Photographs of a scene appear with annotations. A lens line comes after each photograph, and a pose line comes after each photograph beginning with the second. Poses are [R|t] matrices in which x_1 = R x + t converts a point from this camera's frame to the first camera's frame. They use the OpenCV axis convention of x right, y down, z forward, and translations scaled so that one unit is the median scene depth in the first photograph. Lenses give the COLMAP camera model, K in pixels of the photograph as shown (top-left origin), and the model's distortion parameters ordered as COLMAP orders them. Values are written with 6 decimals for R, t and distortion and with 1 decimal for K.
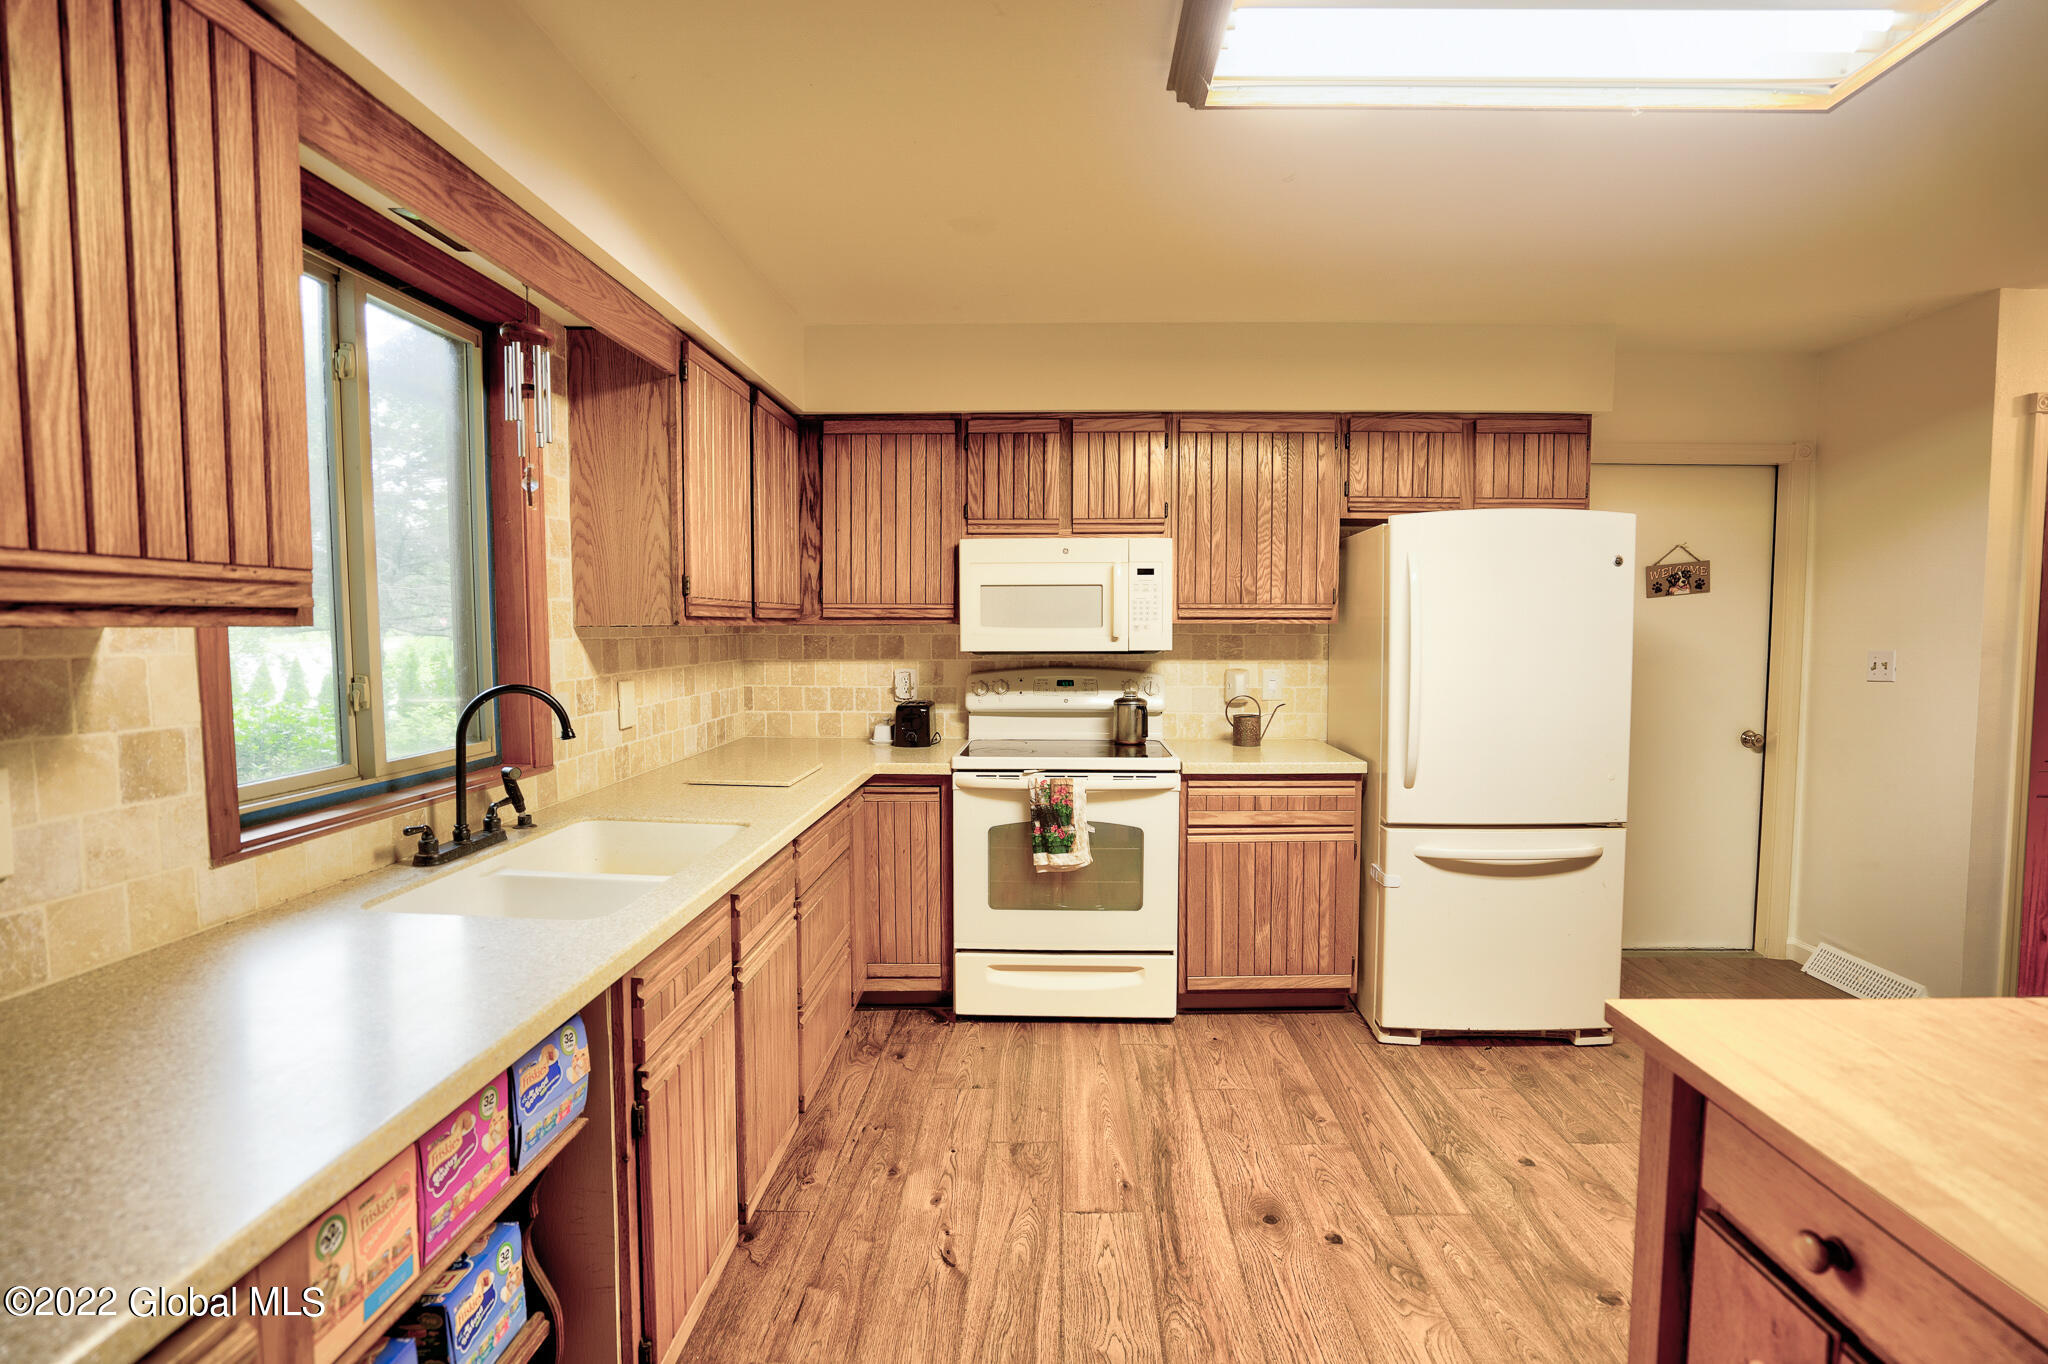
lens RADIAL K [[953.5, 0, 1023.9], [0, 953.5, 693.6], [0, 0, 1]] dist [-0.049344, 0.017773]
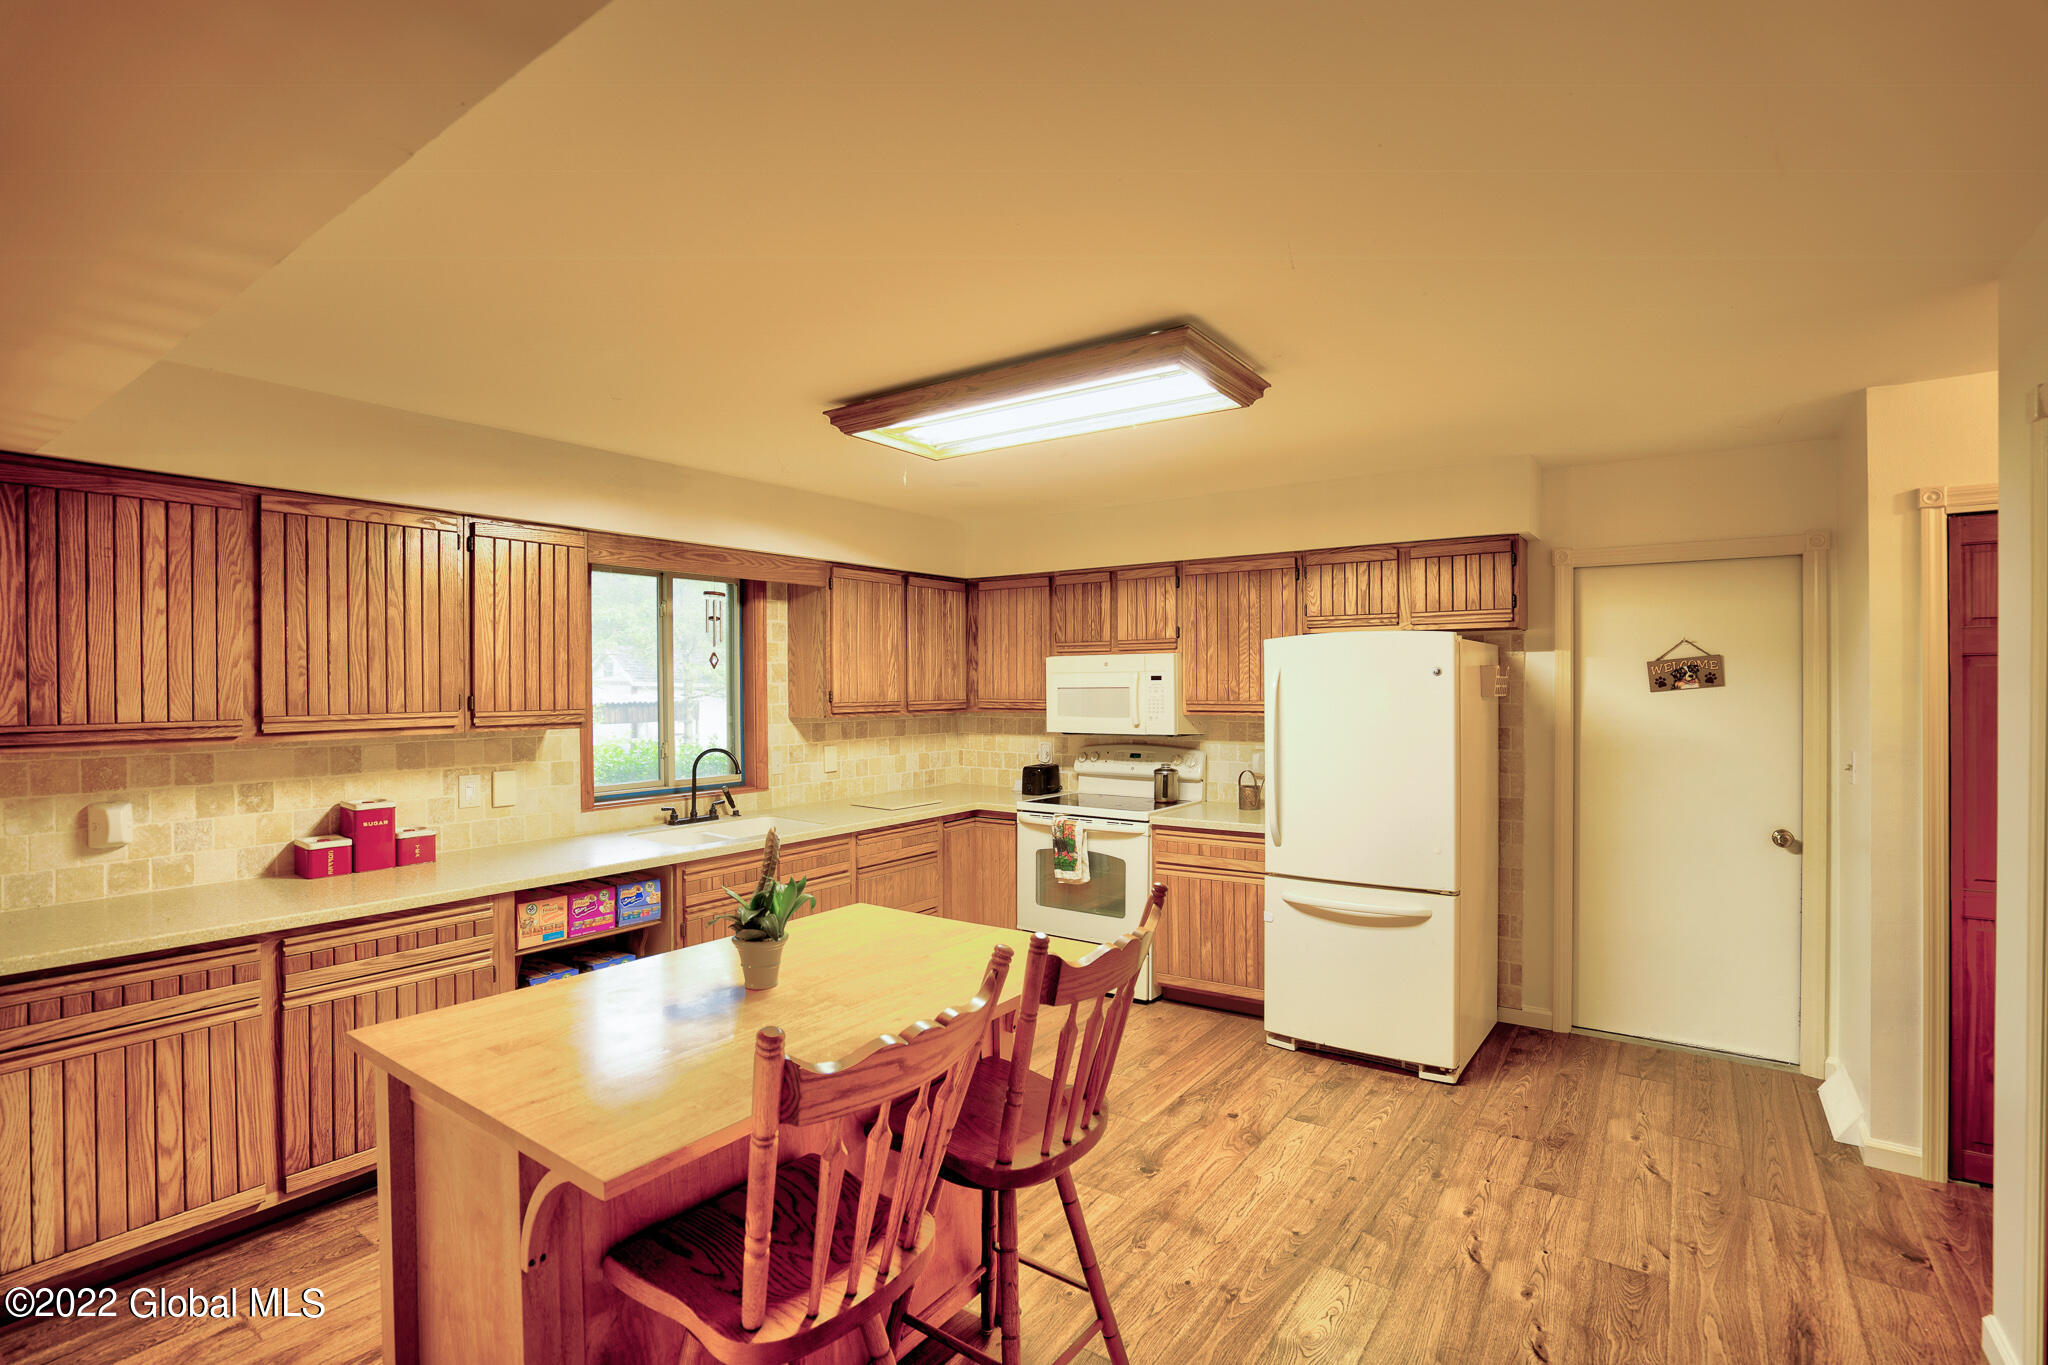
lens RADIAL K [[953.5, 0, 1041.3], [0, 953.5, 687.4], [0, 0, 1]] dist [-0.049344, 0.017773]
pose [[0.837084, -0.002324, -0.547069, 0.762619], [-0.034010, 0.997836, -0.056277, -0.030353], [0.546016, 0.065714, 0.835194, -0.260192]]
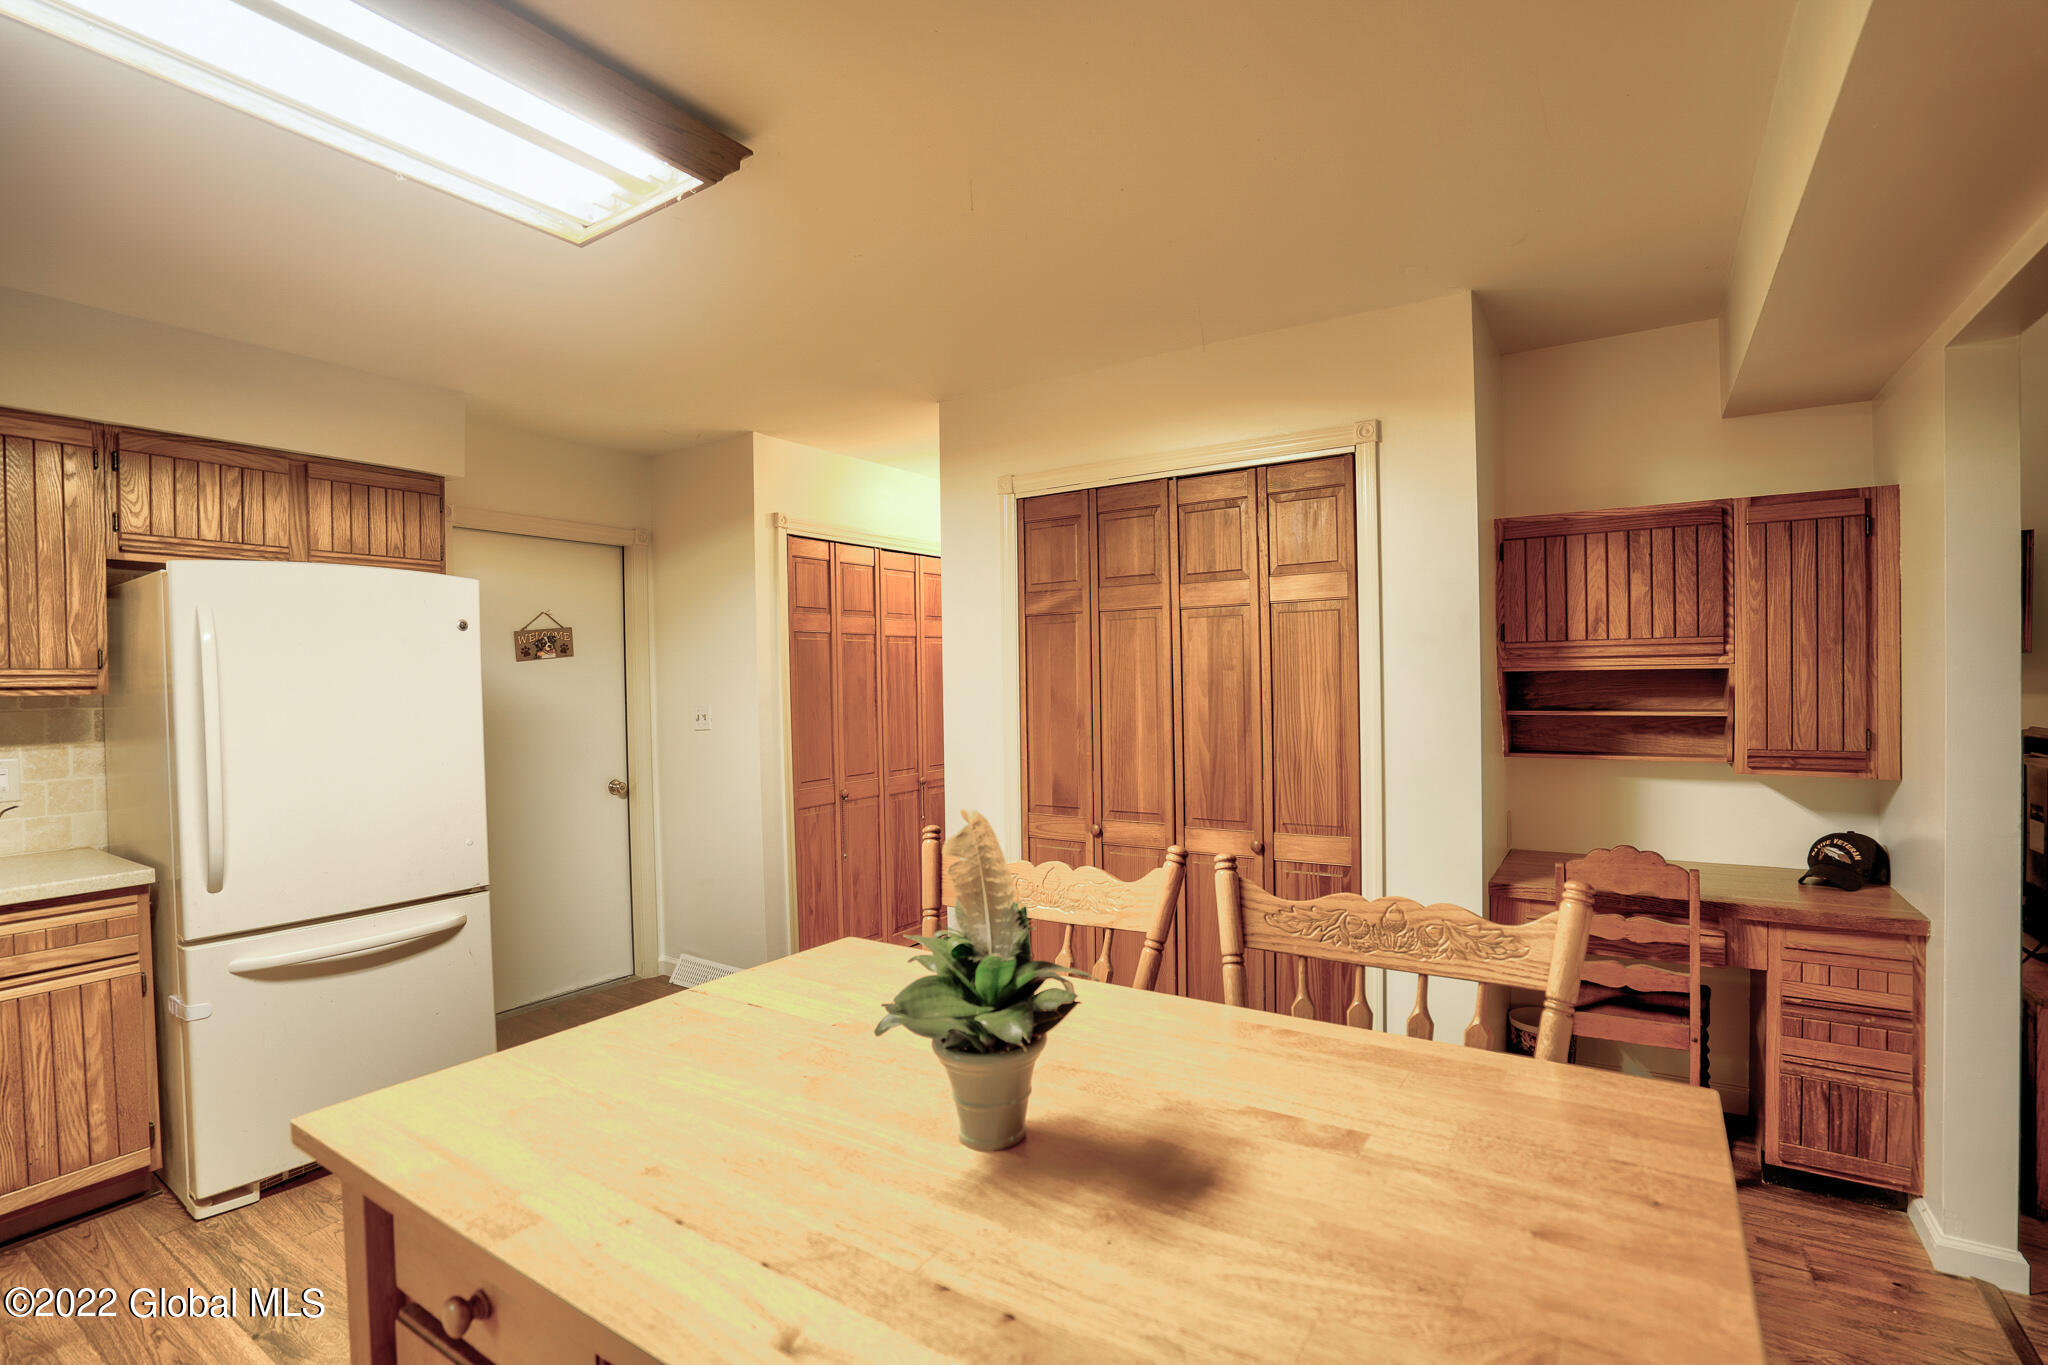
lens RADIAL K [[953.5, 0, 1028.5], [0, 953.5, 692.3], [0, 0, 1]] dist [-0.049344, 0.017773]
pose [[0.527316, -0.019561, 0.849444, 0.089639], [0.075076, 0.996897, -0.023649, -0.001094], [-0.846346, 0.076243, 0.527149, -0.030911]]
